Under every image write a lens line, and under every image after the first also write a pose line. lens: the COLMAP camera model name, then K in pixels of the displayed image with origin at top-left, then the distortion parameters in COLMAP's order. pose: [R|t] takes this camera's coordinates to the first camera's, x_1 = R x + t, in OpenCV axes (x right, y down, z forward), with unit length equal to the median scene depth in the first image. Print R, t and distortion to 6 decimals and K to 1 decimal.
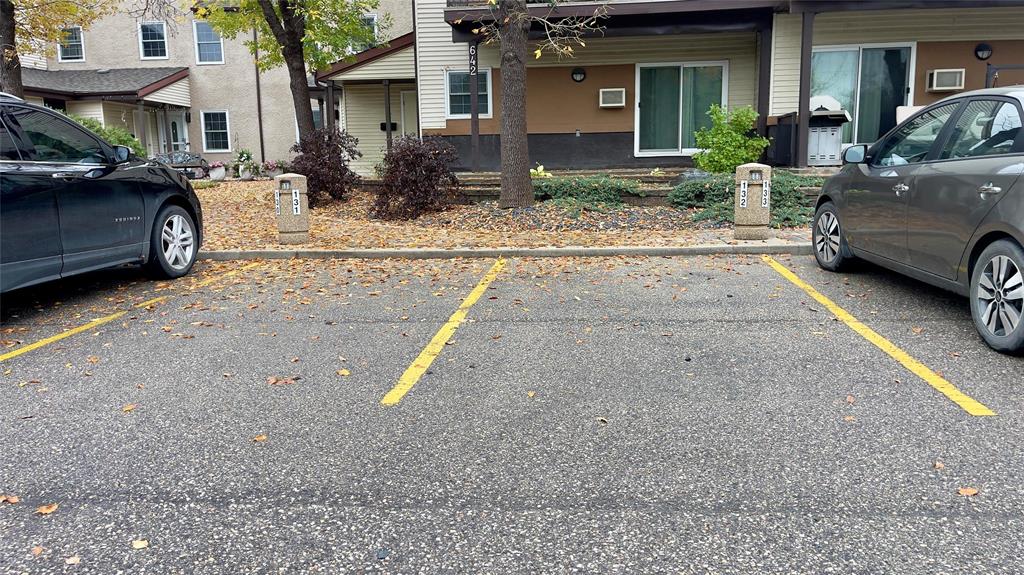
lens RADIAL K [[765.4, 0, 516.8], [0, 765.4, 289.5], [0, 0, 1]] dist [0.004775, -0.000144]
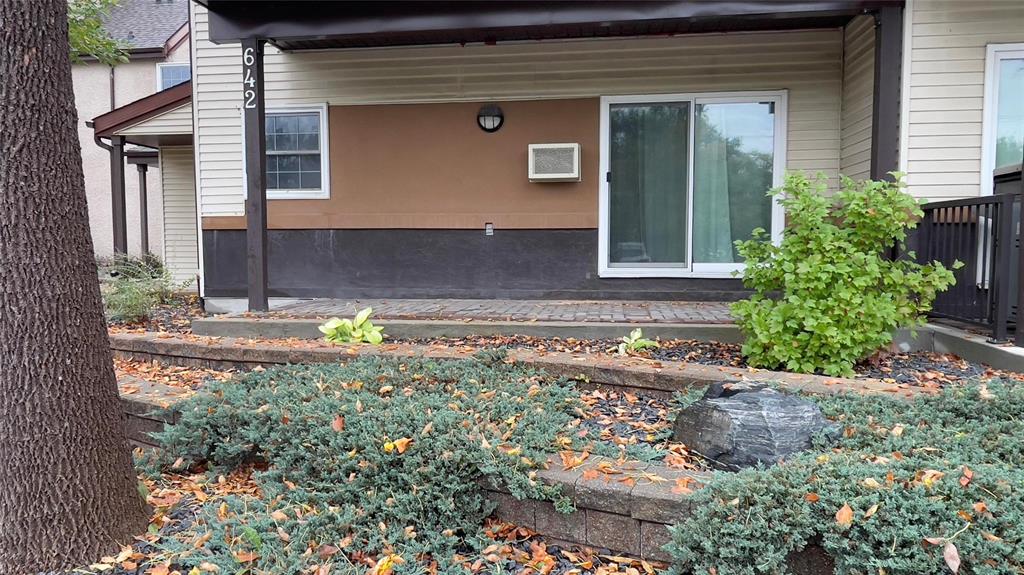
lens RADIAL K [[659.2, 0, 507.4], [0, 659.2, 286.2], [0, 0, 1]] dist [-0.006188, -0.001068]
pose [[0.999034, 0.018704, -0.039752, 0.112414], [-0.022126, 0.995923, -0.087449, -0.129415], [0.037955, 0.088244, 0.995376, 0.570826]]
